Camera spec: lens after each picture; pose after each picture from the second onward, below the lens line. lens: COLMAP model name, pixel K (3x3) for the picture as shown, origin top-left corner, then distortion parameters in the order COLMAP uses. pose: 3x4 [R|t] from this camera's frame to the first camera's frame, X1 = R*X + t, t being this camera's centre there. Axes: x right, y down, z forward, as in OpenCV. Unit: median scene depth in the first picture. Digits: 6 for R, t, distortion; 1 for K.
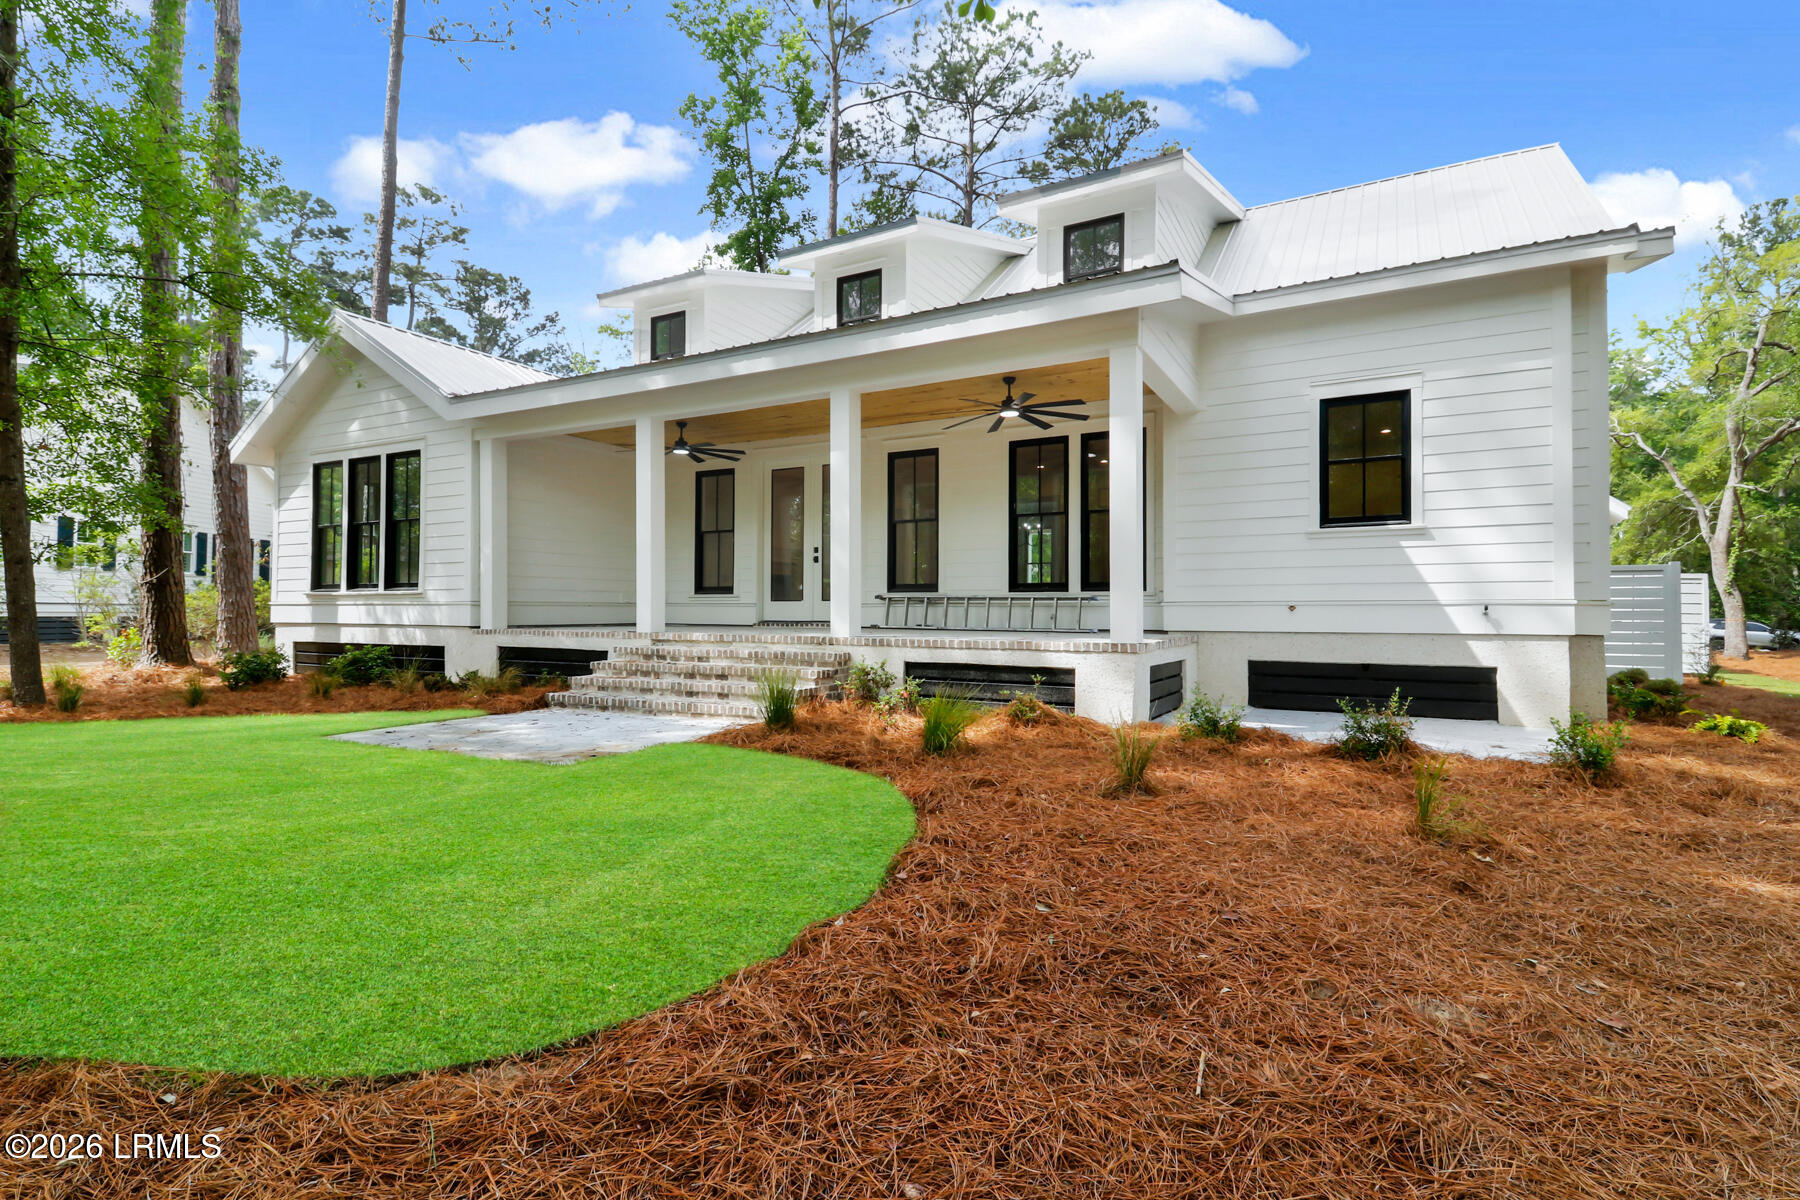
lens RADIAL K [[823.5, 0, 900.0], [0, 823.5, 600.0], [0, 0, 1]] dist [0.035613, -0.000015]
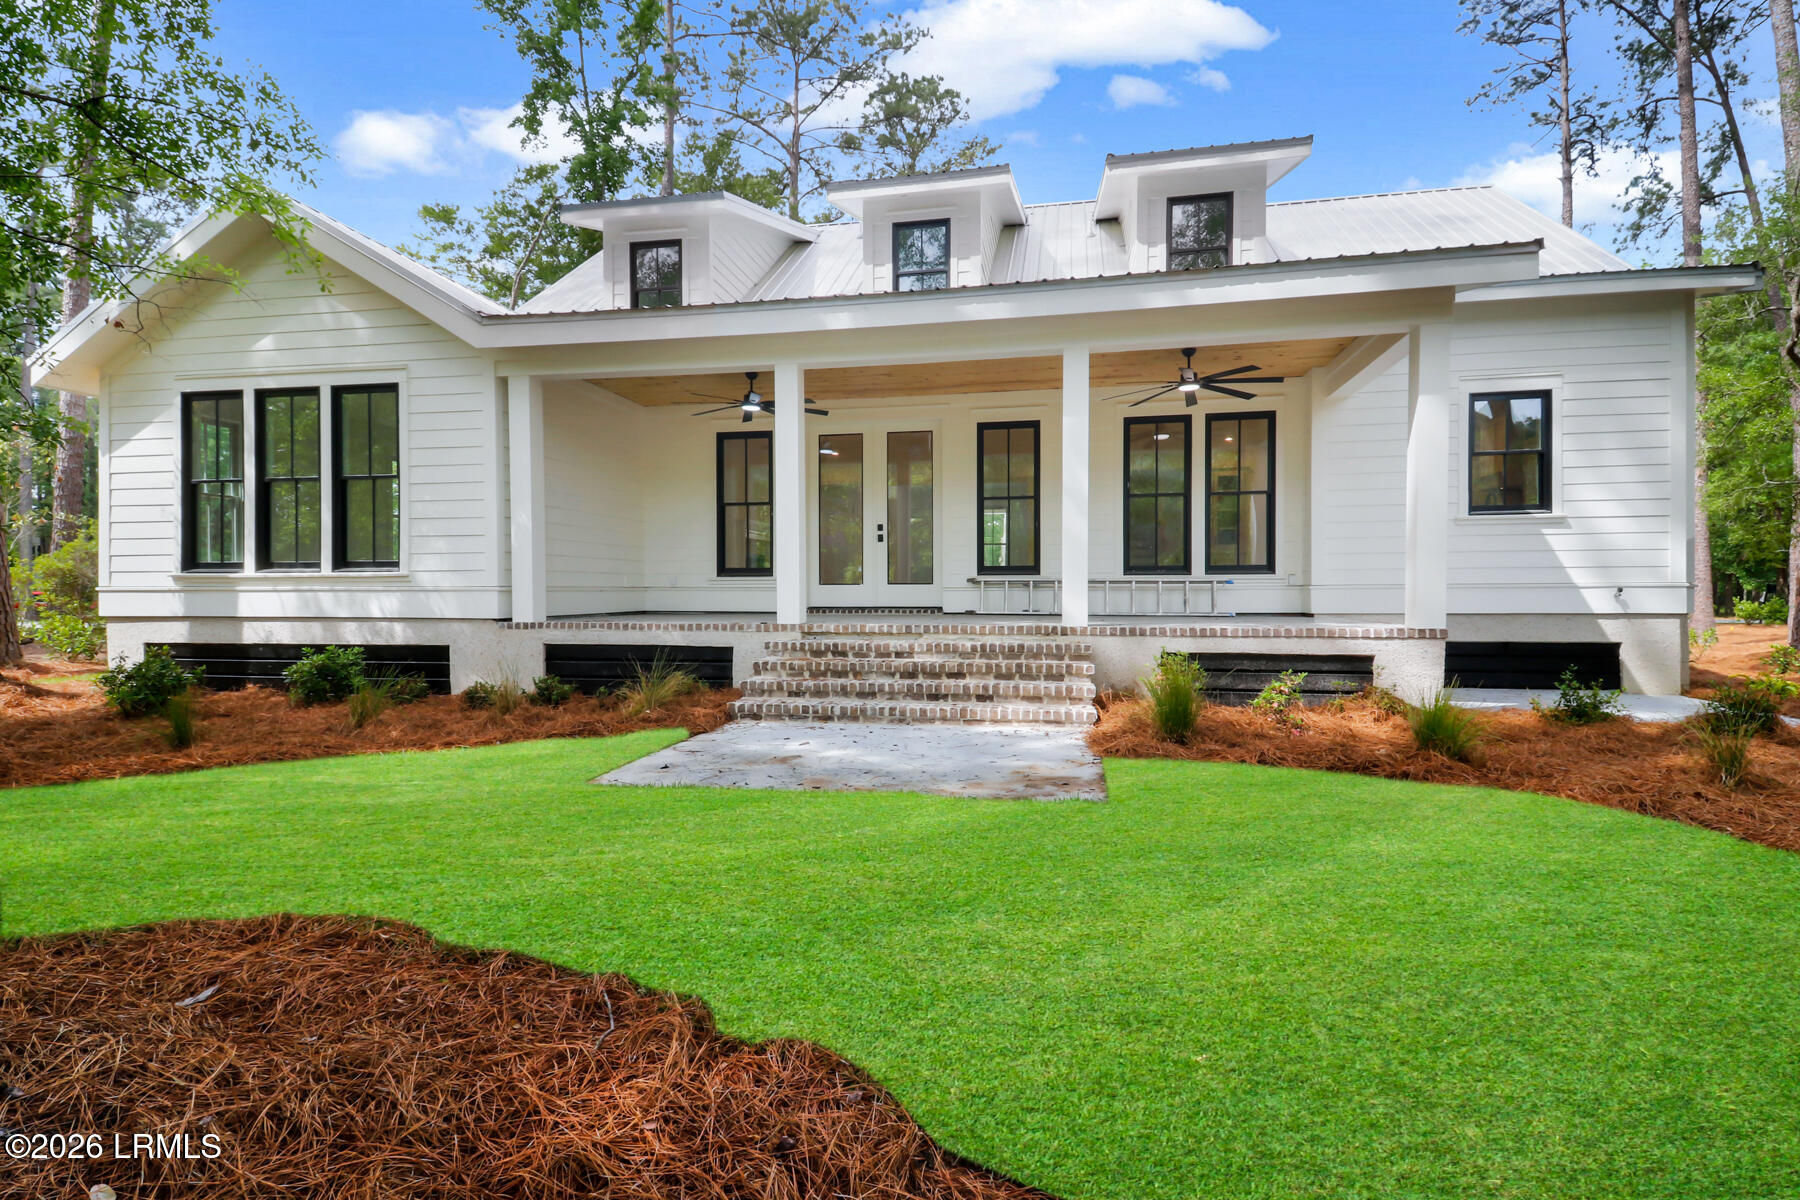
lens RADIAL K [[830.6, 0, 900.0], [0, 830.6, 600.0], [0, 0, 1]] dist [0.026900, -0.000719]
pose [[0.953087, -0.008113, 0.302587, -0.393485], [0.001215, 0.999735, 0.022978, -0.003020], [-0.302693, -0.021533, 0.952845, 0.151091]]
